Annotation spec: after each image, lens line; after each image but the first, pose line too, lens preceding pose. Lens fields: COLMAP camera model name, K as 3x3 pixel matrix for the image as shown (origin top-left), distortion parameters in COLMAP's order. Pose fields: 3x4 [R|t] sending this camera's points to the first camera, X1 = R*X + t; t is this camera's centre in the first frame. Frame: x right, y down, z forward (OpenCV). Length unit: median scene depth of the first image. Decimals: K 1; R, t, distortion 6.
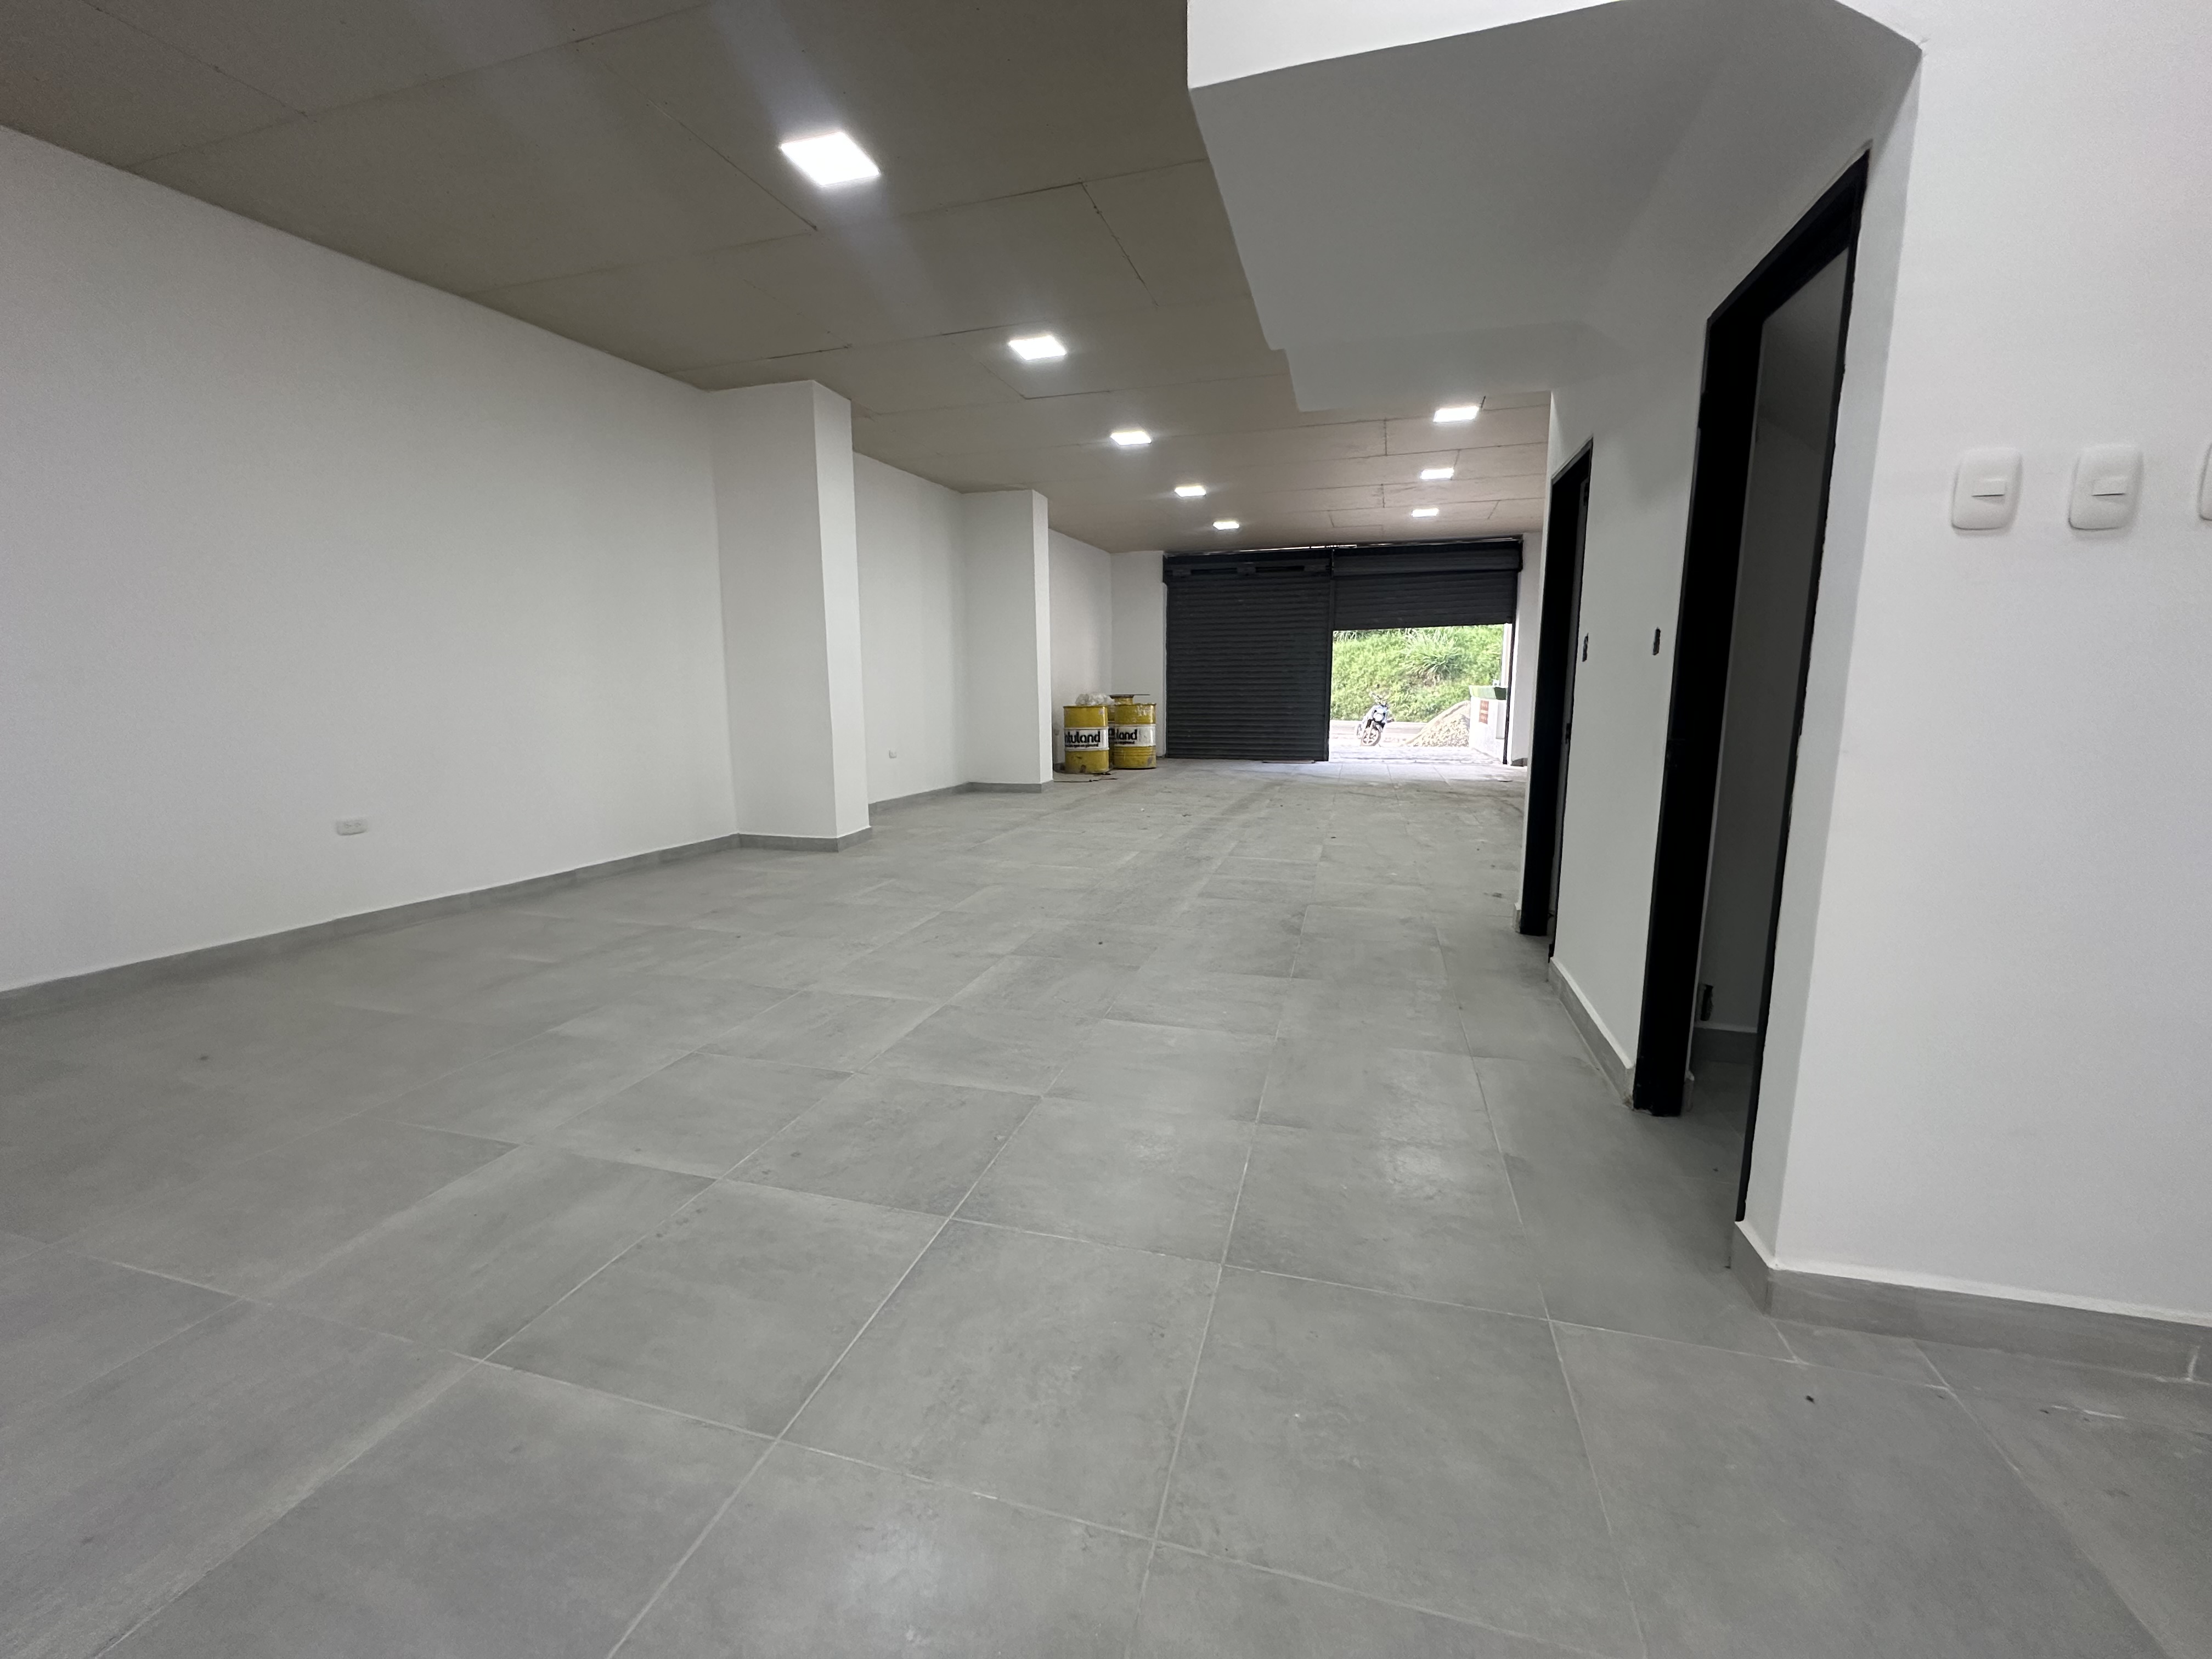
lens RADIAL K [[886.0, 0, 1106.0], [0, 886.0, 829.5], [0, 0, 1]] dist [-0.000162, 0.000164]
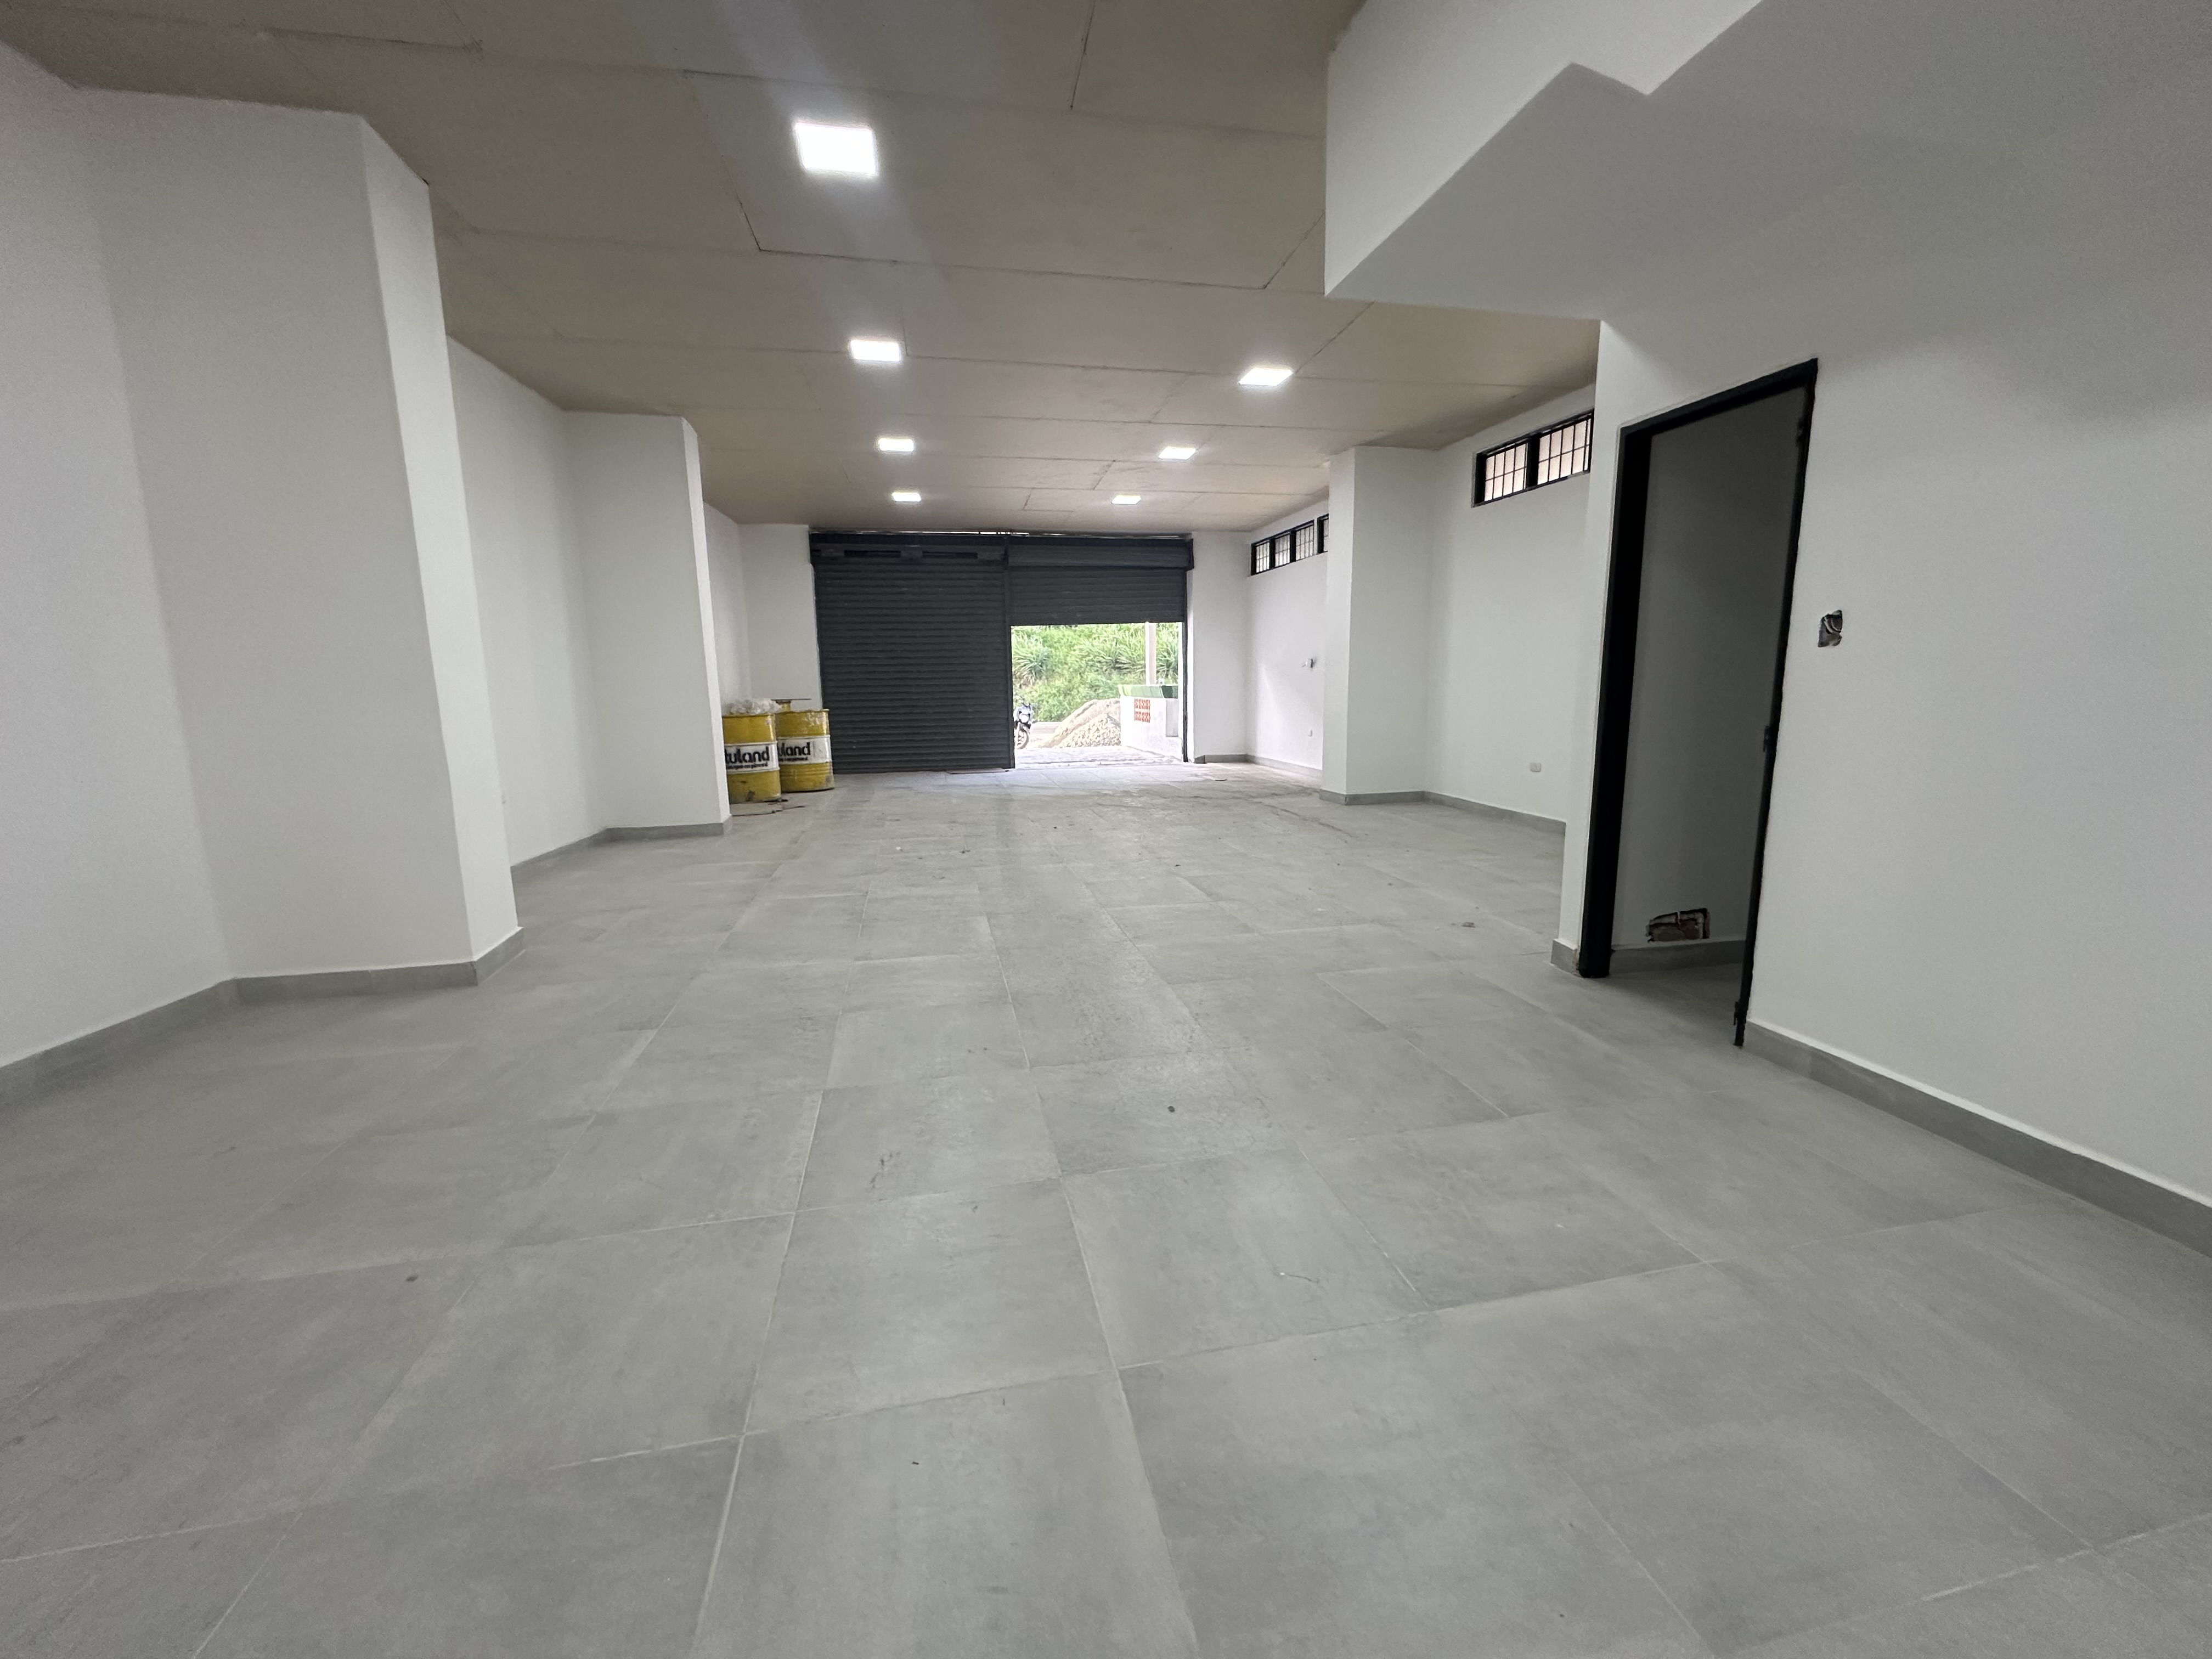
lens RADIAL K [[886.0, 0, 1106.0], [0, 886.0, 829.5], [0, 0, 1]] dist [-0.000162, 0.000164]
pose [[0.884901, -0.085250, 0.457911, -0.106033], [0.086094, 0.996104, 0.019071, -0.026858], [-0.457753, 0.022547, 0.888793, 0.165021]]
